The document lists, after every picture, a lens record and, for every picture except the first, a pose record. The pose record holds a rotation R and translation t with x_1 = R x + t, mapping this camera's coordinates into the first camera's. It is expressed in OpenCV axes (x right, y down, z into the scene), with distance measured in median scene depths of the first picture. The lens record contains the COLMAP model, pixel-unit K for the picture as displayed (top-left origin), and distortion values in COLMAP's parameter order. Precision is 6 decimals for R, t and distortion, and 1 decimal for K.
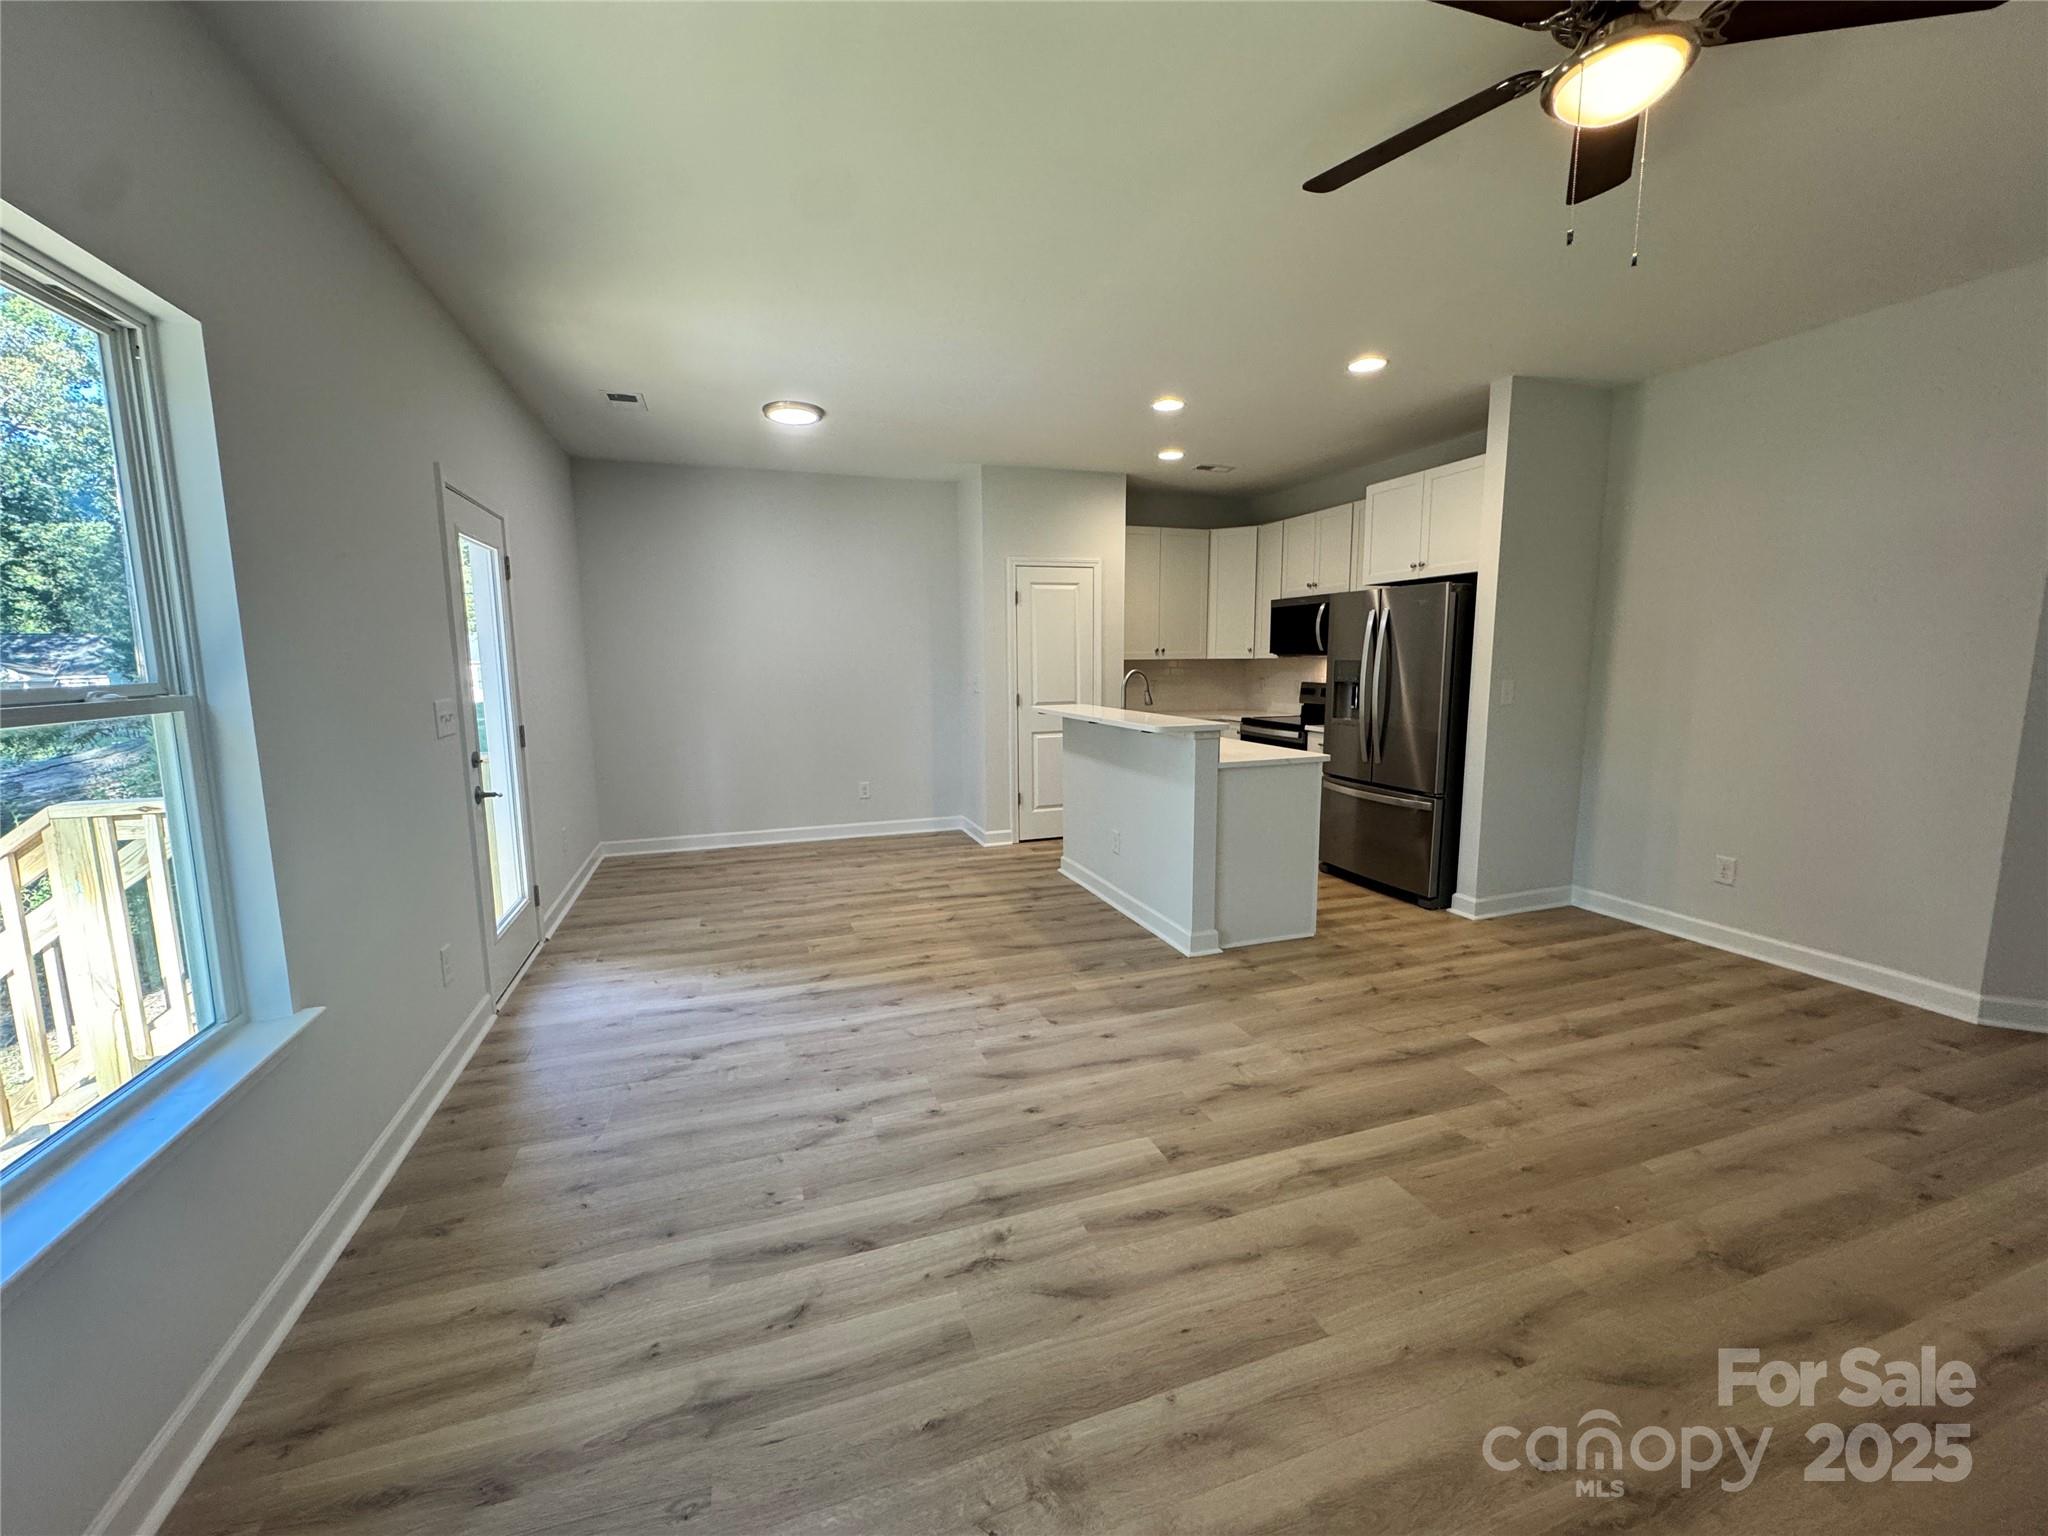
lens RADIAL K [[814.0, 0, 1021.8], [0, 814.0, 767.4], [0, 0, 1]] dist [-0.001325, -0.000158]
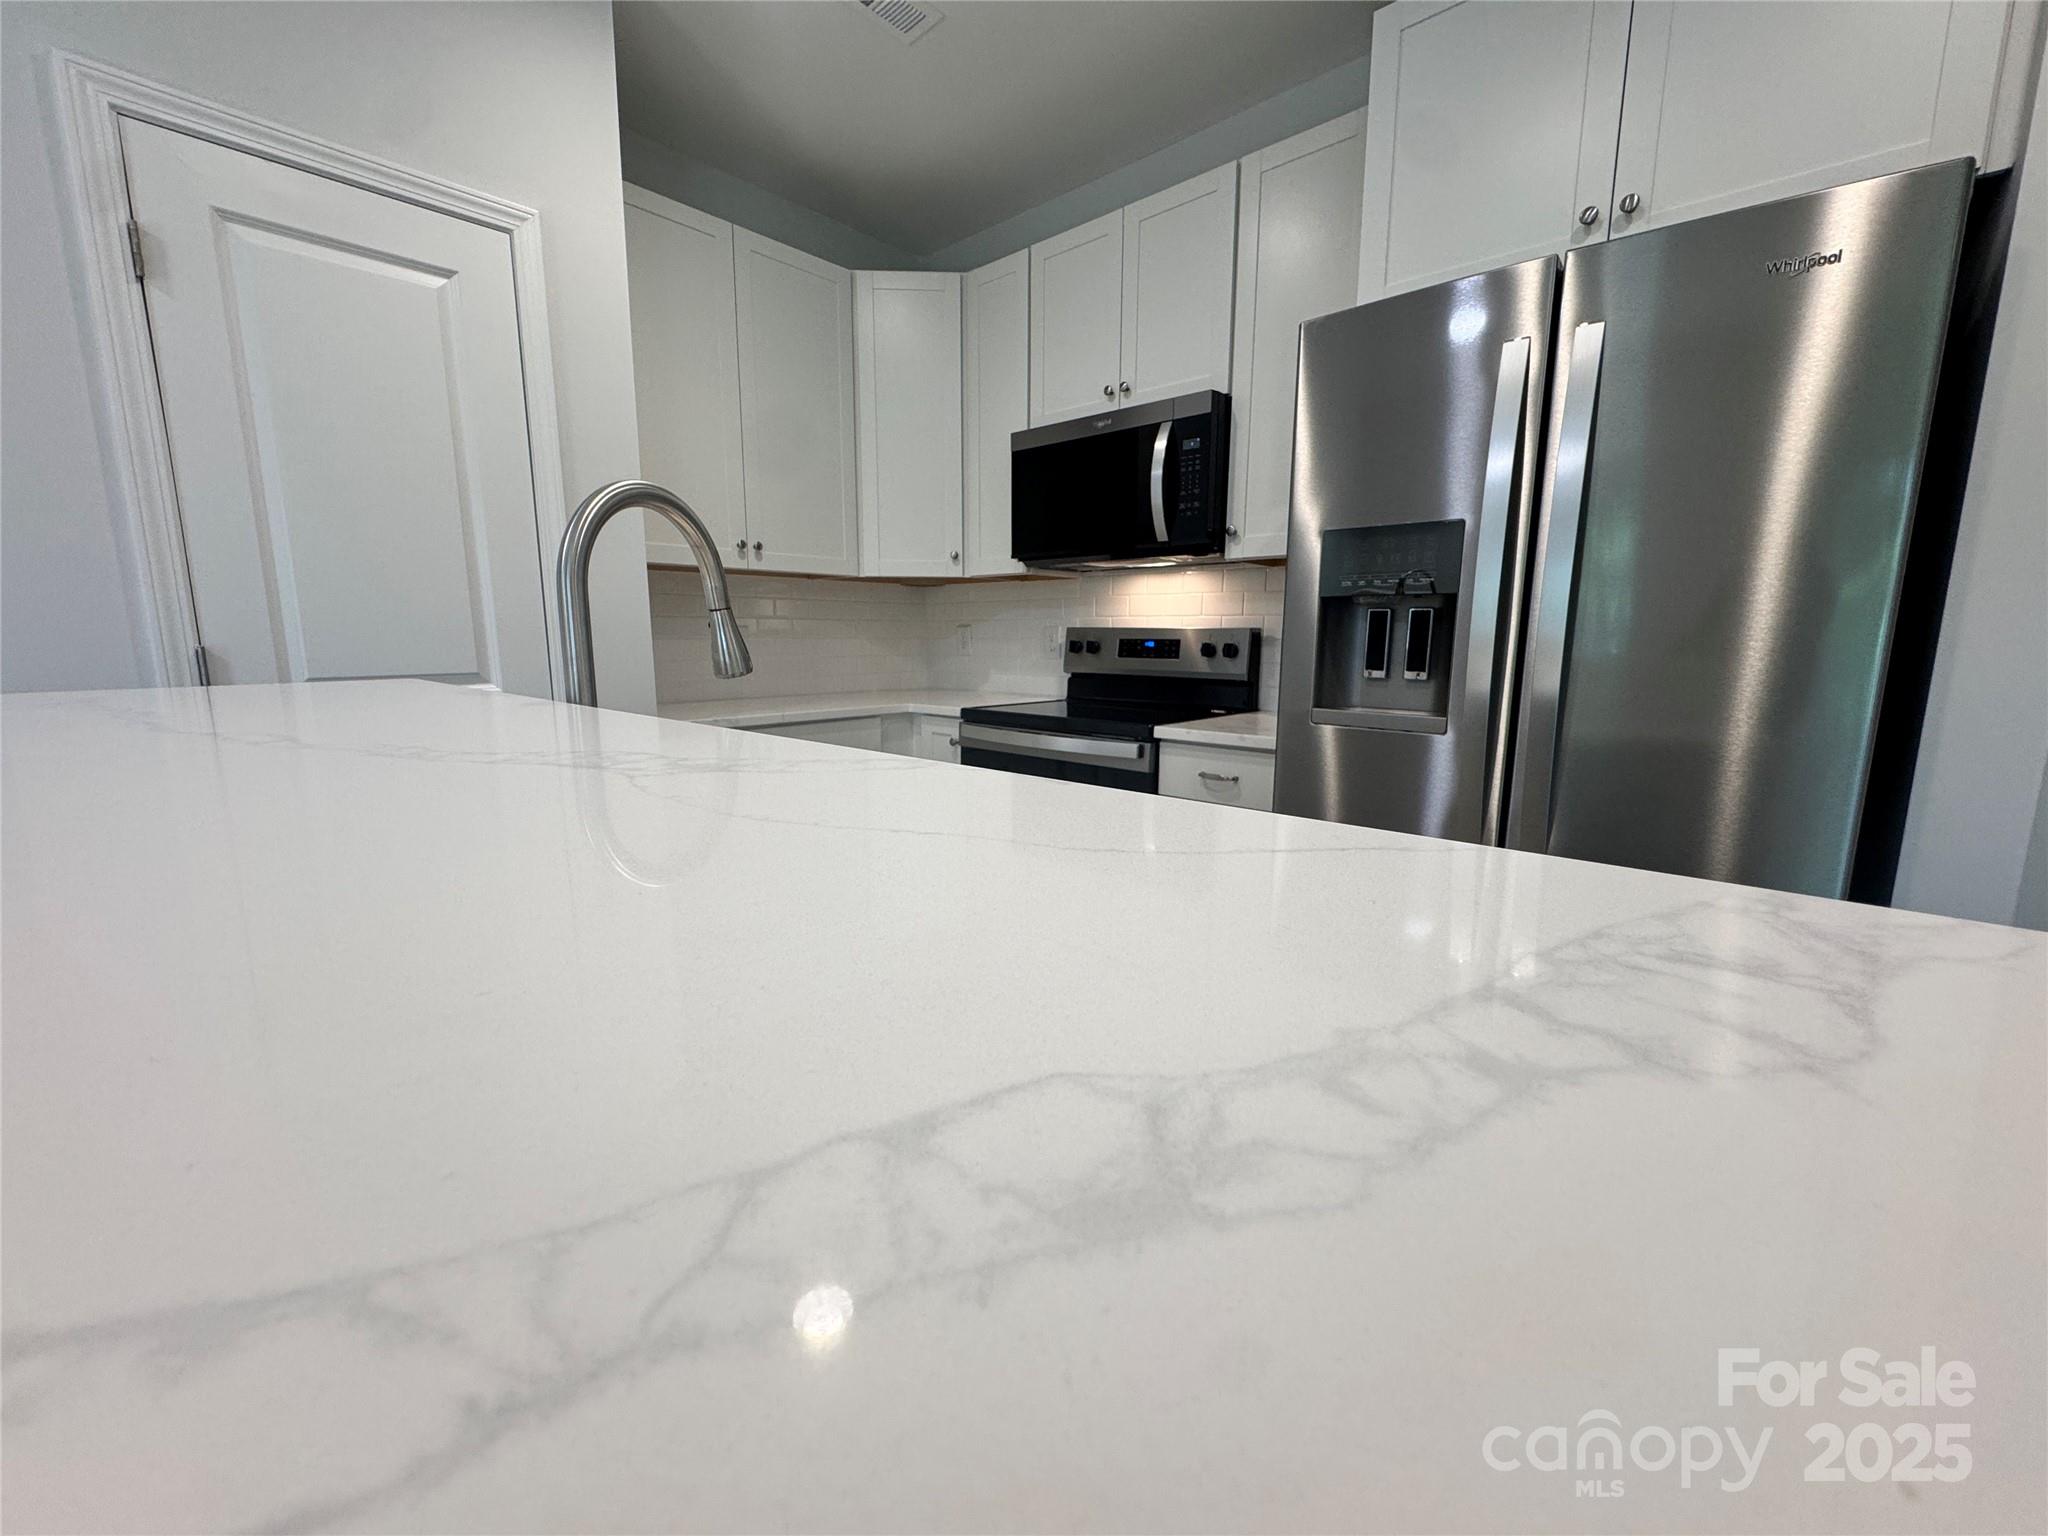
lens RADIAL K [[815.2, 0, 1024.0], [0, 815.2, 768.0], [0, 0, 1]] dist [-0.002454, -0.000240]
pose [[0.875974, -0.066877, 0.477700, 0.151152], [0.054755, 0.997727, 0.039274, -0.072478], [-0.479241, -0.008247, 0.877645, 0.989498]]
